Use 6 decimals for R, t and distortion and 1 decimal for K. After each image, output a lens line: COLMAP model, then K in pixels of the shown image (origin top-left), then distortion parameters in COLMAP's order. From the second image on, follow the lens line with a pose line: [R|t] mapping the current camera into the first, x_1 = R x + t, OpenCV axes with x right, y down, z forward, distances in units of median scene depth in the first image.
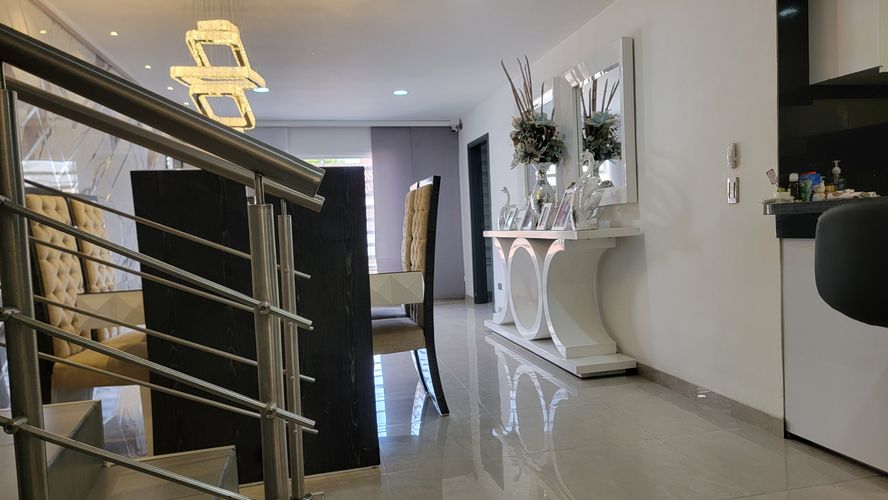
lens RADIAL K [[616.1, 0, 450.2], [0, 616.1, 252.0], [0, 0, 1]] dist [0.081892, -0.067049]
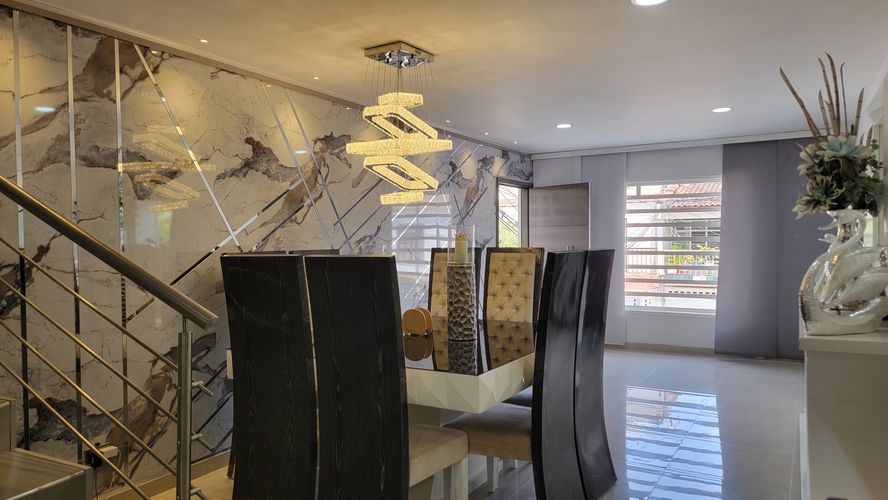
lens RADIAL K [[616.1, 0, 461.7], [0, 616.1, 246.8], [0, 0, 1]] dist [0.081892, -0.067049]
pose [[0.748074, 0.046326, -0.661997, 0.339093], [-0.051562, 0.998602, 0.011615, -0.106748], [0.661610, 0.025445, 0.749417, 0.249895]]
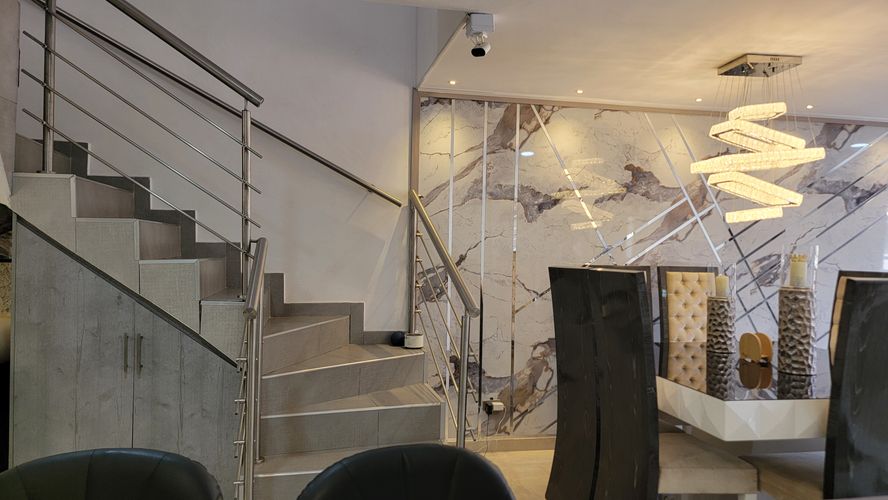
lens RADIAL K [[616.1, 0, 439.2], [0, 616.1, 248.7], [0, 0, 1]] dist [0.081892, -0.067049]
pose [[-0.017300, 0.042192, -0.998960, 0.541277], [-0.061202, 0.997191, 0.043177, -0.127036], [0.997975, 0.061885, -0.014669, 0.441324]]
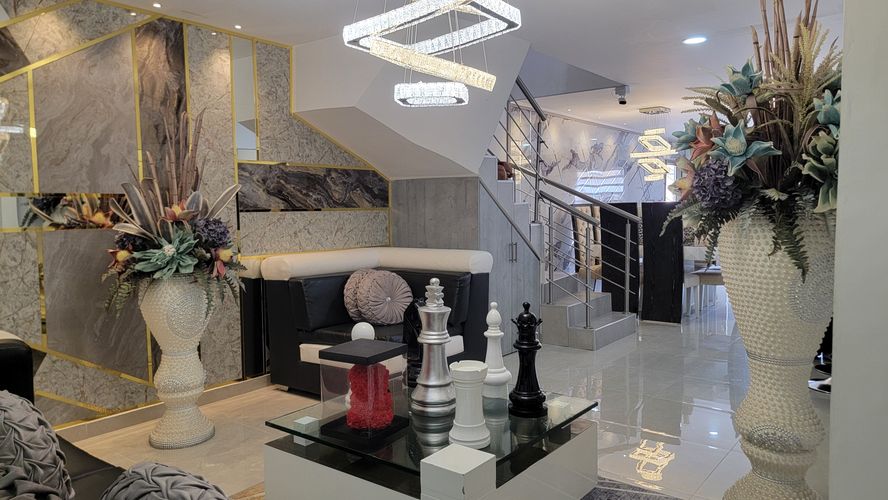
lens RADIAL K [[616.1, 0, 450.7], [0, 616.1, 246.3], [0, 0, 1]] dist [0.081892, -0.067049]
pose [[0.638939, 0.087247, -0.764294, 0.750570], [-0.050513, 0.996162, 0.071487, -0.059149], [0.767597, -0.007069, 0.640894, -0.821913]]
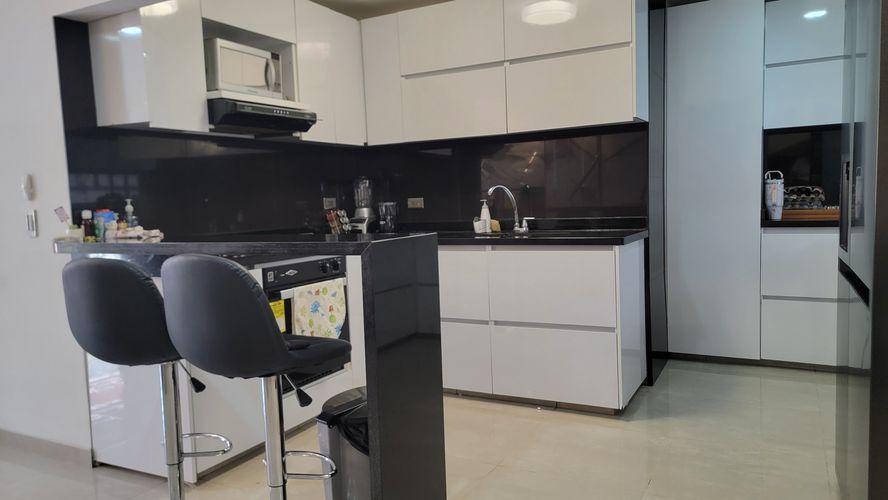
lens RADIAL K [[616.1, 0, 448.0], [0, 616.1, 250.3], [0, 0, 1]] dist [0.081892, -0.067049]
pose [[0.648707, -0.044839, 0.759716, 0.098329], [0.040296, 0.998886, 0.024548, -0.041434], [-0.759971, 0.014689, 0.649791, -0.078311]]
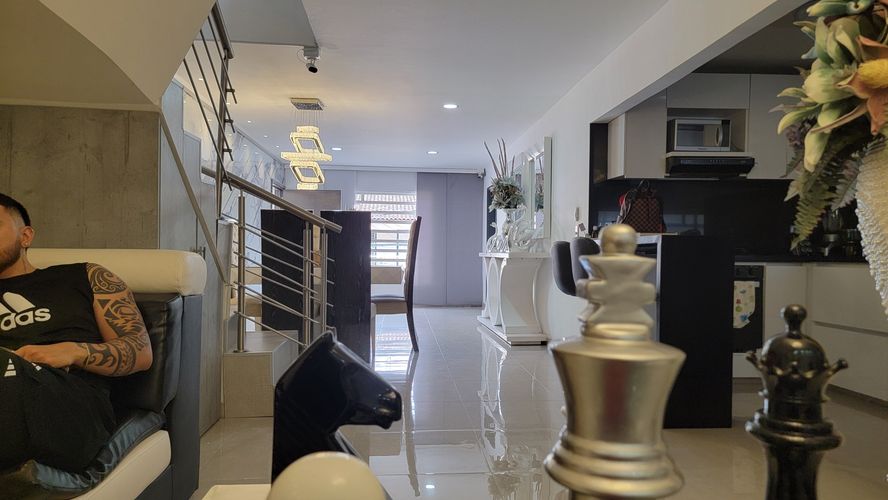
lens RADIAL K [[616.1, 0, 450.4], [0, 616.1, 259.3], [0, 0, 1]] dist [0.081892, -0.067049]
pose [[0.990048, 0.056788, -0.128764, 0.242215], [-0.060802, 0.997772, -0.027454, 0.034652], [0.126918, 0.035010, 0.991295, -0.594836]]
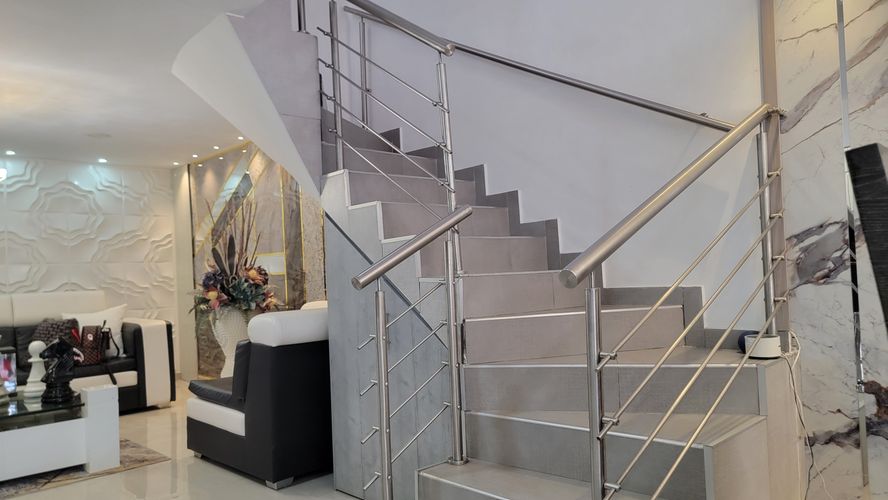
lens RADIAL K [[616.1, 0, 444.8], [0, 616.1, 257.4], [0, 0, 1]] dist [0.081892, -0.067049]
pose [[-0.858435, 0.074203, -0.507527, 0.153788], [0.061683, 0.997234, 0.041469, -0.069465], [0.509201, 0.004292, -0.860637, 0.754375]]
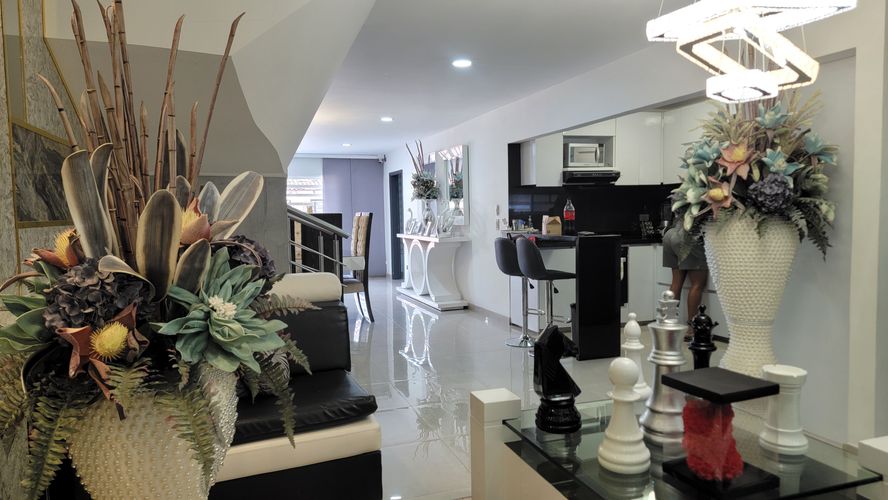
lens RADIAL K [[616.1, 0, 457.1], [0, 616.1, 256.6], [0, 0, 1]] dist [0.081892, -0.067049]
pose [[0.991359, 0.017686, 0.129981, -0.000714], [-0.020976, 0.999492, 0.023986, -0.021983], [-0.129491, -0.026506, 0.991226, -0.965968]]
